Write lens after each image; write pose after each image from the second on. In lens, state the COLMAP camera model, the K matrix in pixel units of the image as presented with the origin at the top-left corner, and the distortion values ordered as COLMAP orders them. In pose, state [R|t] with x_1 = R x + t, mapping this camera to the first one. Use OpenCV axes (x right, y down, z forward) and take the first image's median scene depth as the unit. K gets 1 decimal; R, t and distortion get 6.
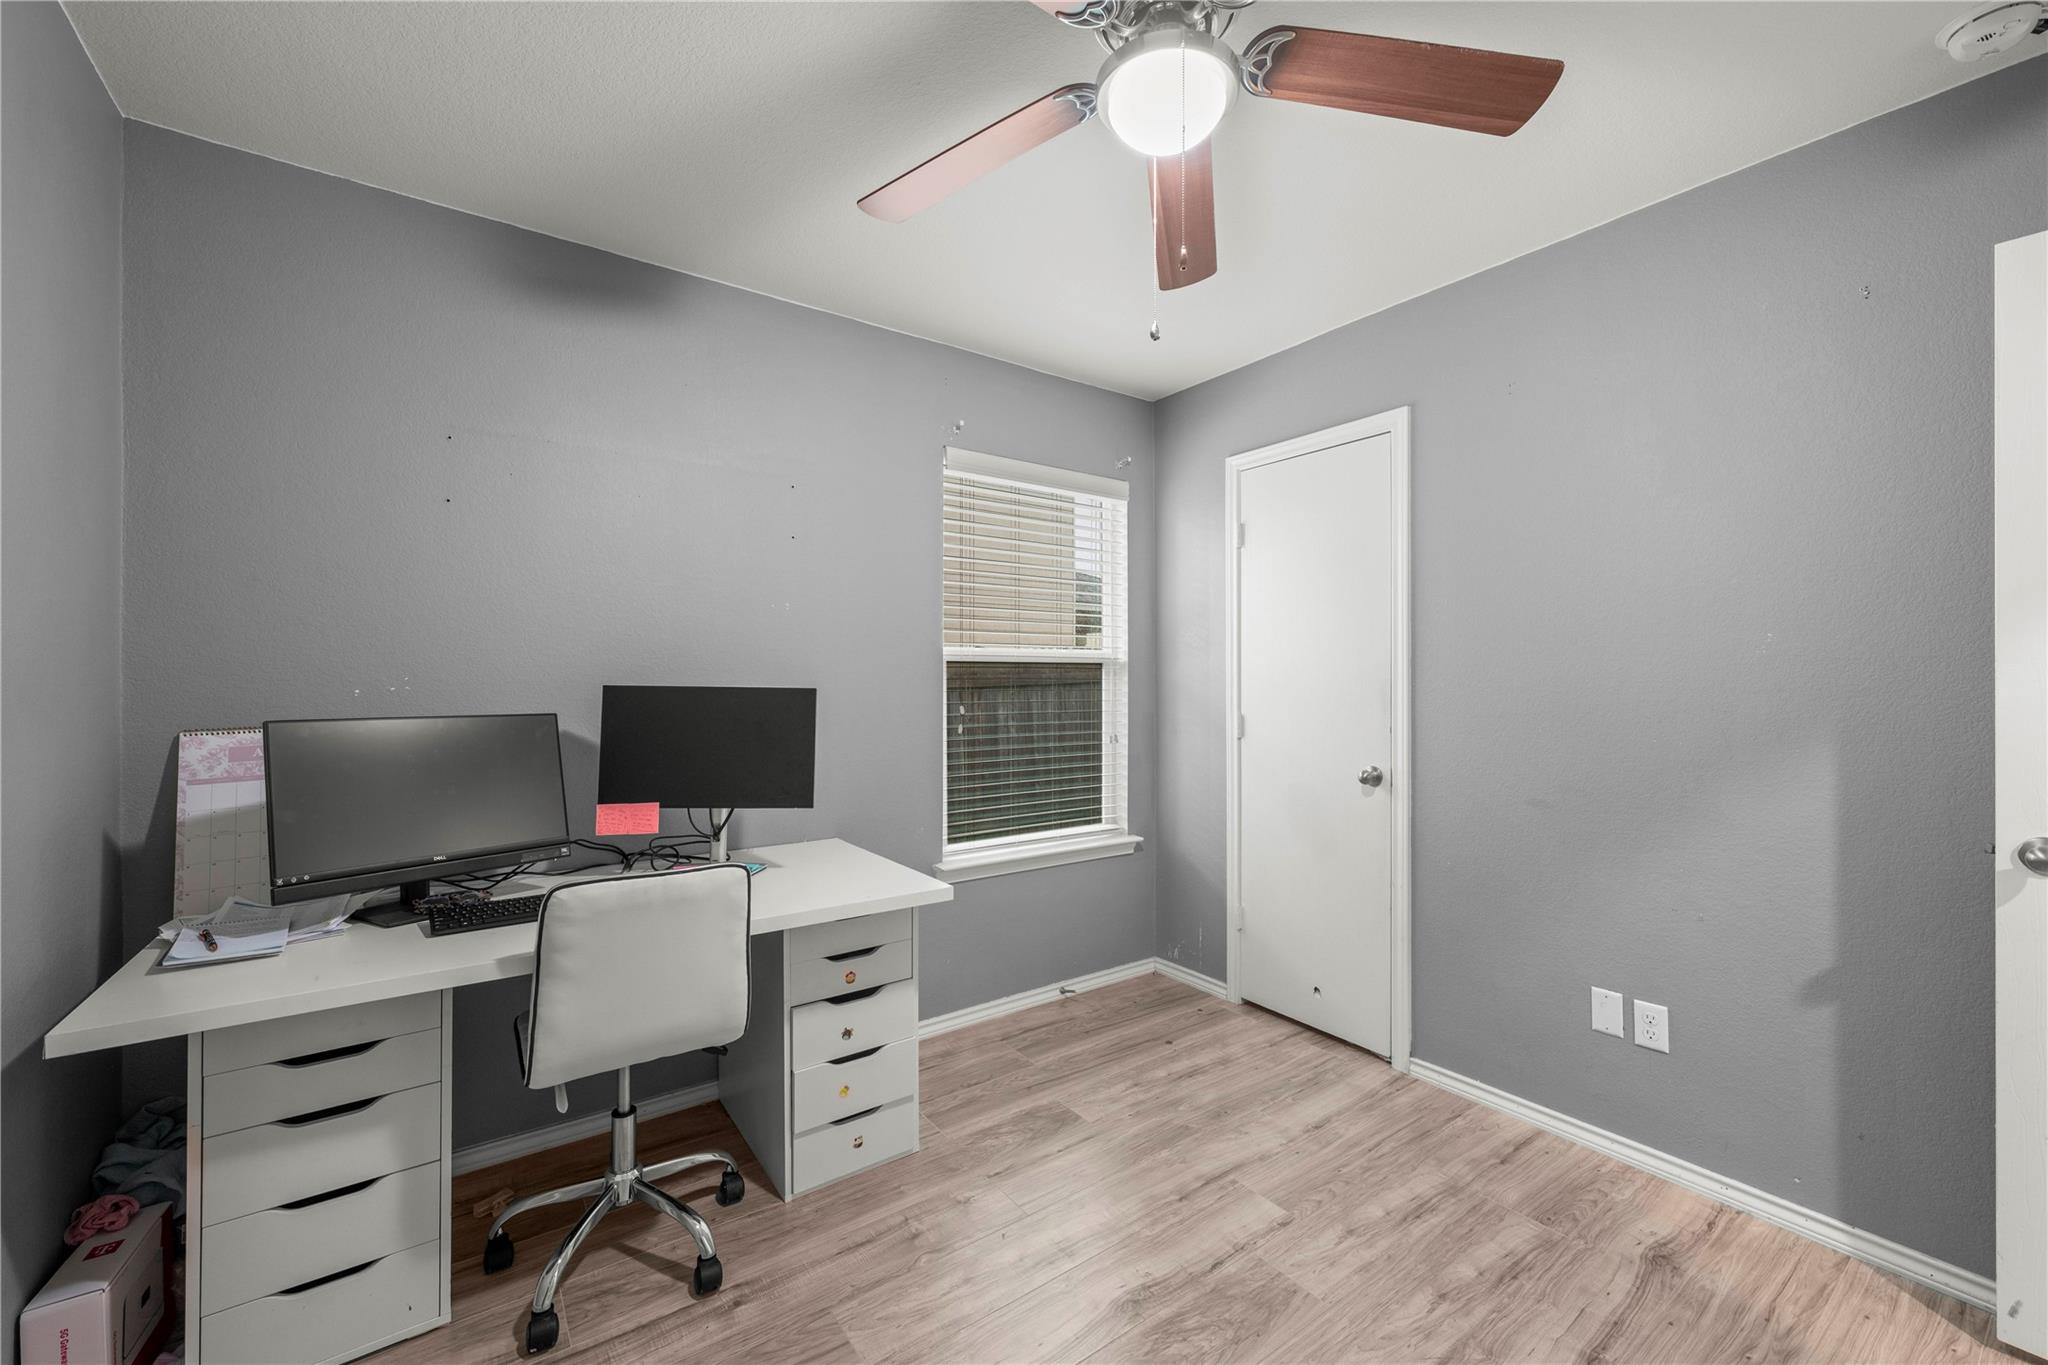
lens RADIAL K [[814.1, 0, 1032.0], [0, 814.1, 678.6], [0, 0, 1]] dist [0.002631, -0.001253]
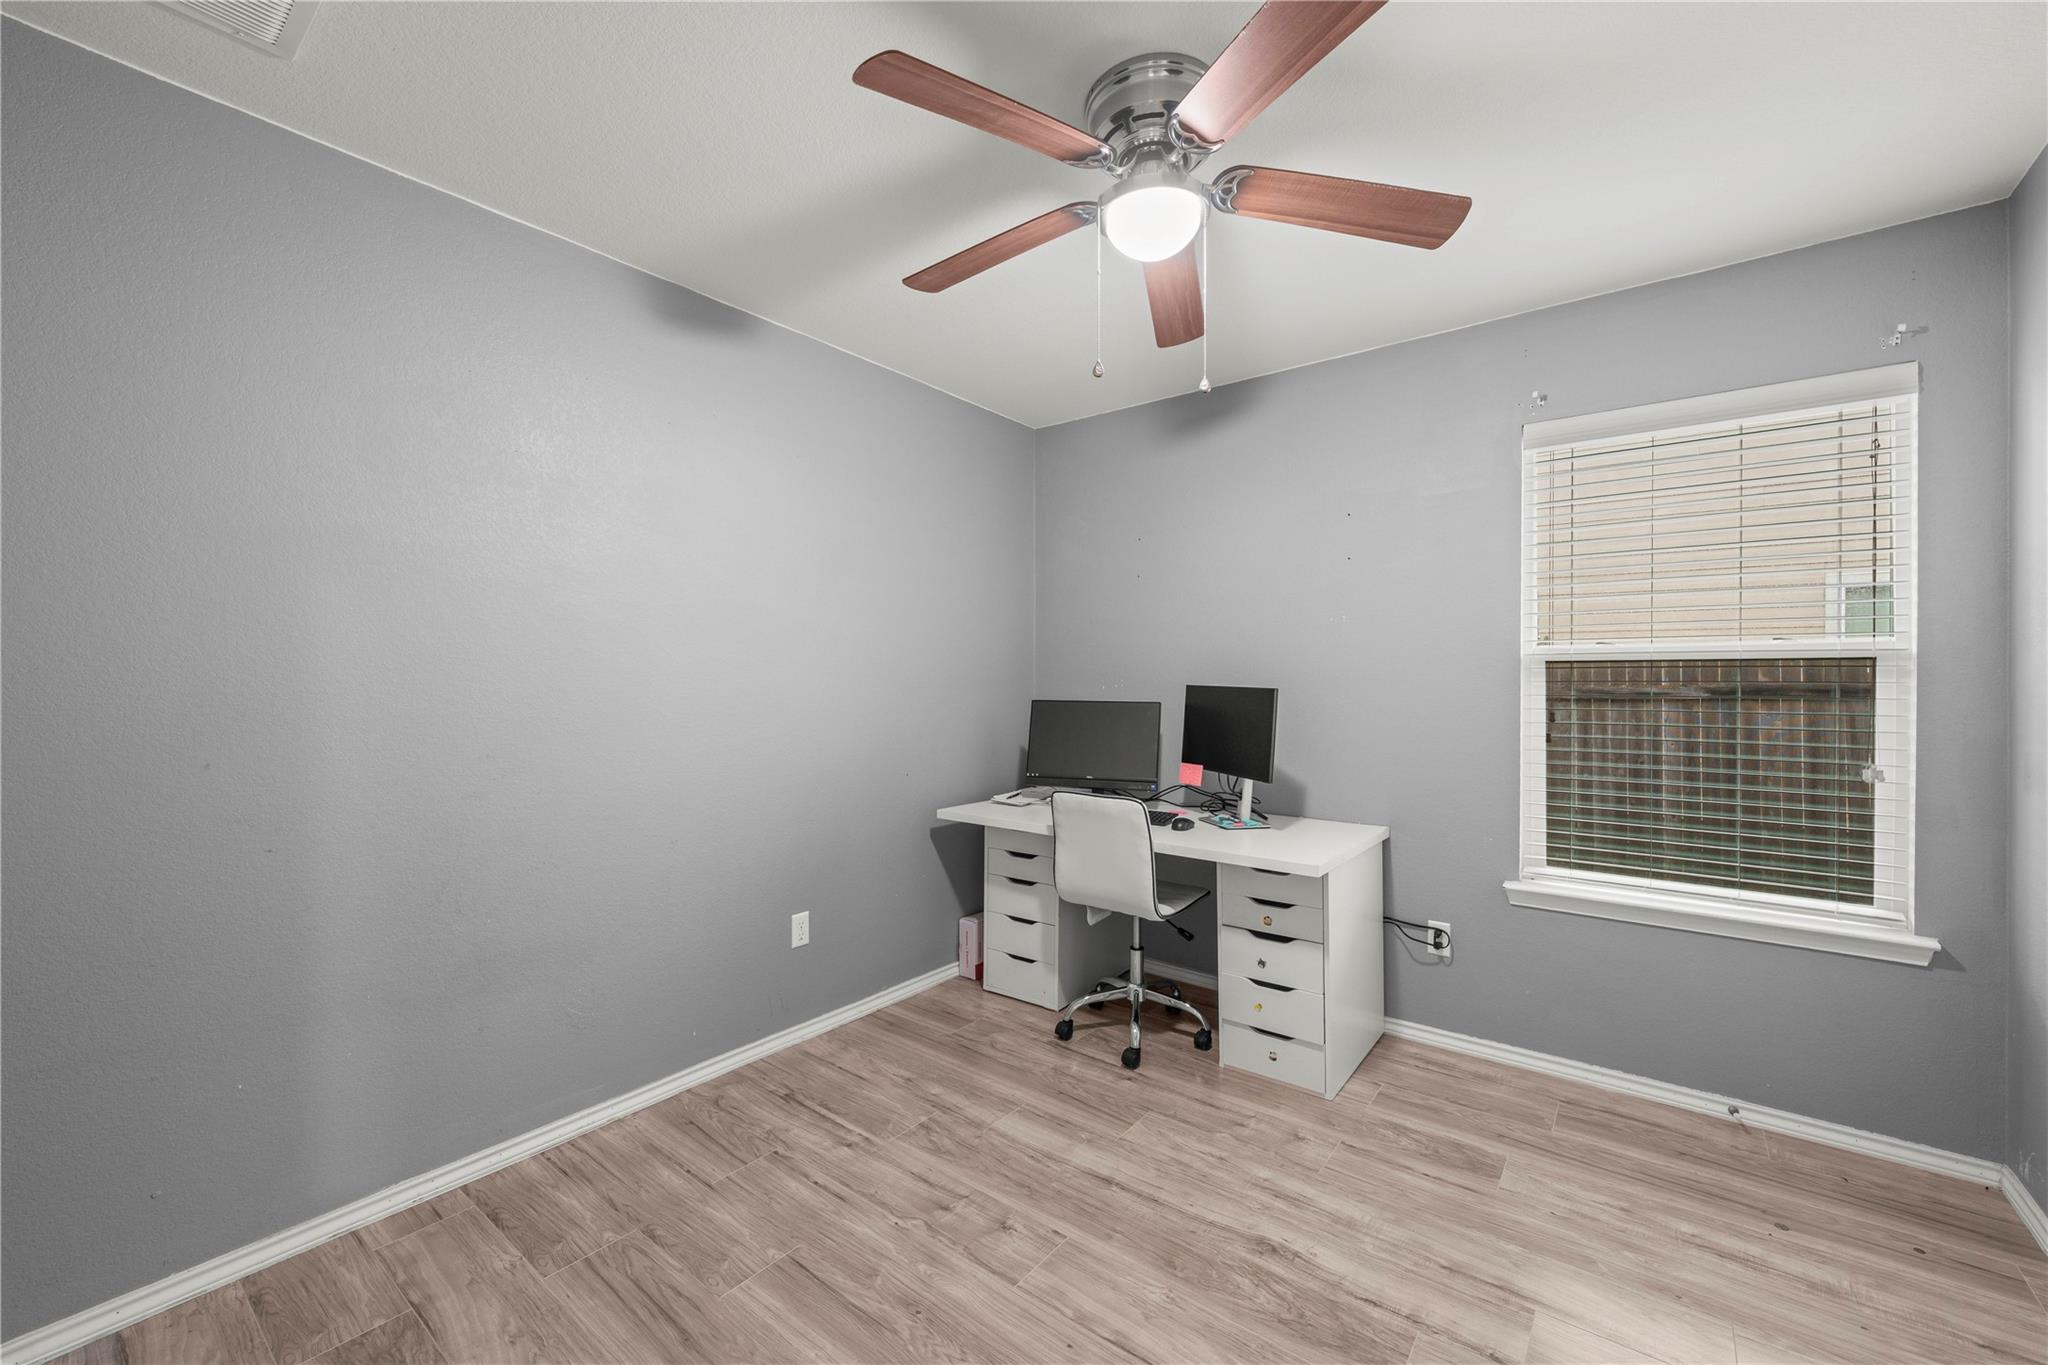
lens RADIAL K [[814.1, 0, 1035.7], [0, 814.1, 685.7], [0, 0, 1]] dist [0.002631, -0.001253]
pose [[0.280150, 0.004731, -0.959945, 0.728340], [-0.000619, 0.999989, 0.004747, 0.001815], [0.959956, -0.000735, 0.280149, 0.260513]]
